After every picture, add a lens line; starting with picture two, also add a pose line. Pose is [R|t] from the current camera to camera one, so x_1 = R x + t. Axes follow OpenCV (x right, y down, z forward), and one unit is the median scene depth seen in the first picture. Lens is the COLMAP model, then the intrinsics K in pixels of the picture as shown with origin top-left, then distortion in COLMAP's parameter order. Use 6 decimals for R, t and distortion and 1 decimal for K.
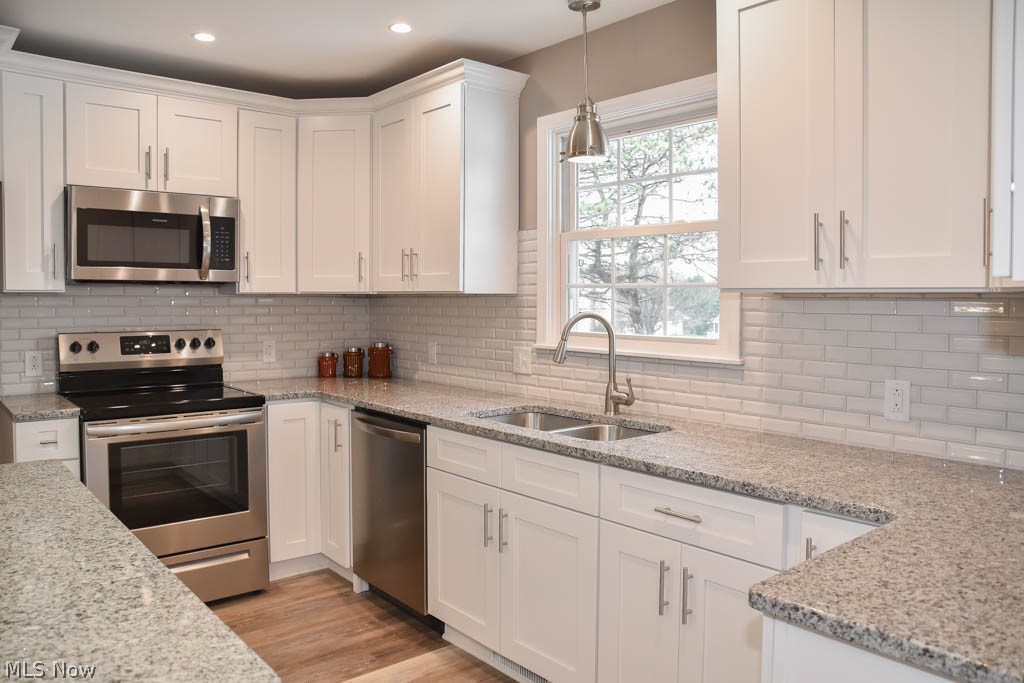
lens RADIAL K [[784.9, 0, 517.0], [0, 784.9, 325.2], [0, 0, 1]] dist [-0.134809, 0.121606]
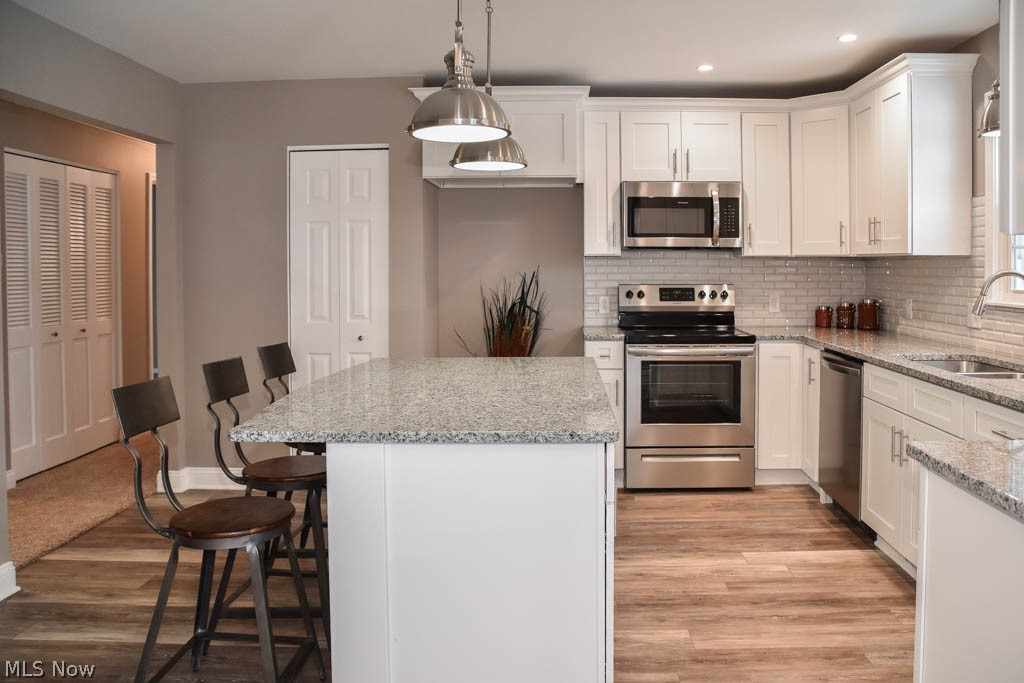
lens RADIAL K [[784.9, 0, 517.0], [0, 784.9, 325.2], [0, 0, 1]] dist [-0.134809, 0.121606]
pose [[0.733927, 0.047945, -0.677534, 0.260847], [-0.019248, 0.998573, 0.049813, 0.017573], [0.678955, -0.023518, 0.733803, -0.219714]]
